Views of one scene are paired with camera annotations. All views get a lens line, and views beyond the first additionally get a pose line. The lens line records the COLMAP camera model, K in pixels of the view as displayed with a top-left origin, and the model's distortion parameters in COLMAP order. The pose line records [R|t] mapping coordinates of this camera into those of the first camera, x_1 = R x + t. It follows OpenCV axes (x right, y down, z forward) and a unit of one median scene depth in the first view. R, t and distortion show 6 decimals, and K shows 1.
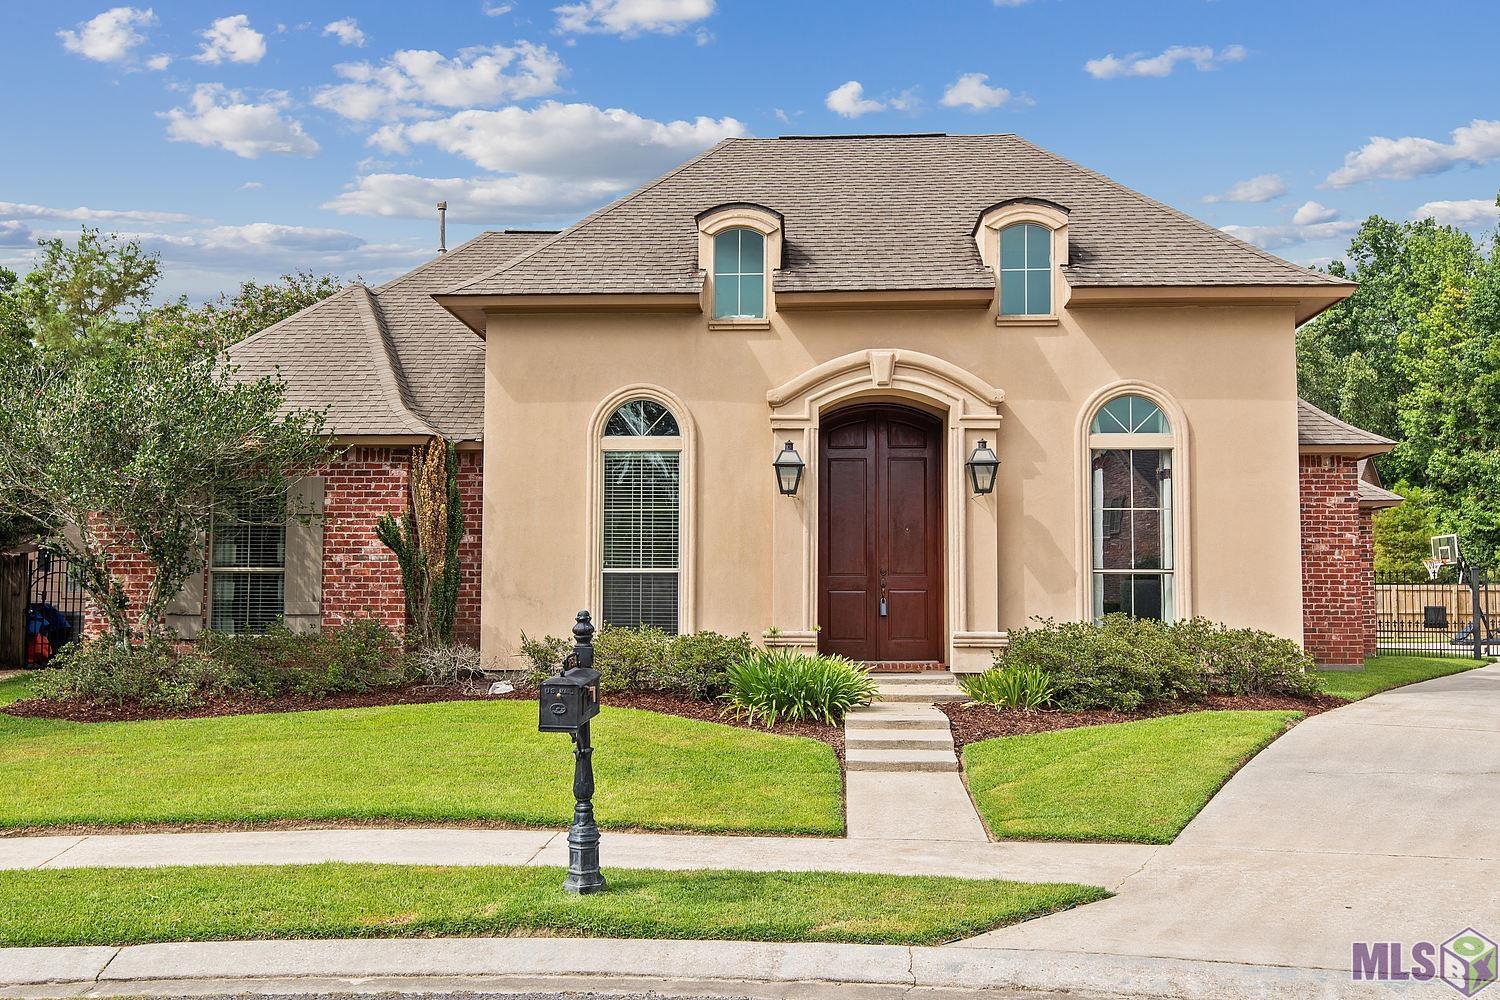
lens RADIAL K [[1377.7, 0, 750.0], [0, 1377.7, 500.0], [0, 0, 1]] dist [0.026347, -0.004358]
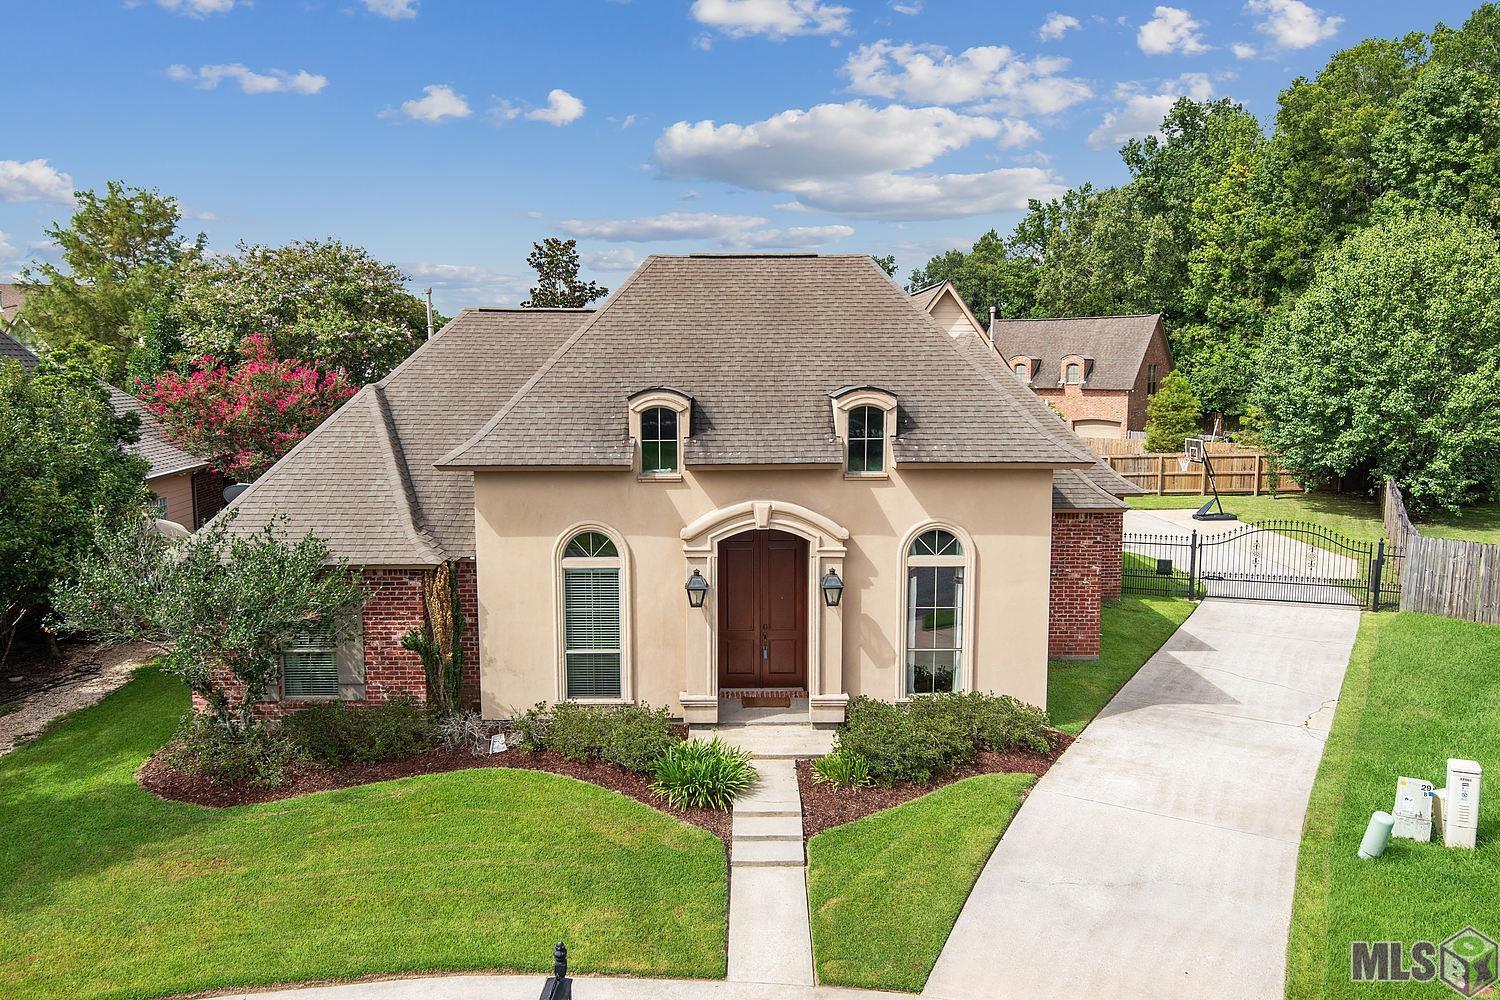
lens RADIAL K [[1108.3, 0, 750.0], [0, 1108.3, 500.0], [0, 0, 1]] dist [0.024240, 0.000757]
pose [[0.998096, -0.013566, 0.060165, 0.015284], [0.001424, 0.980317, 0.197426, -0.328763], [-0.061659, -0.196964, 0.978470, -0.097543]]
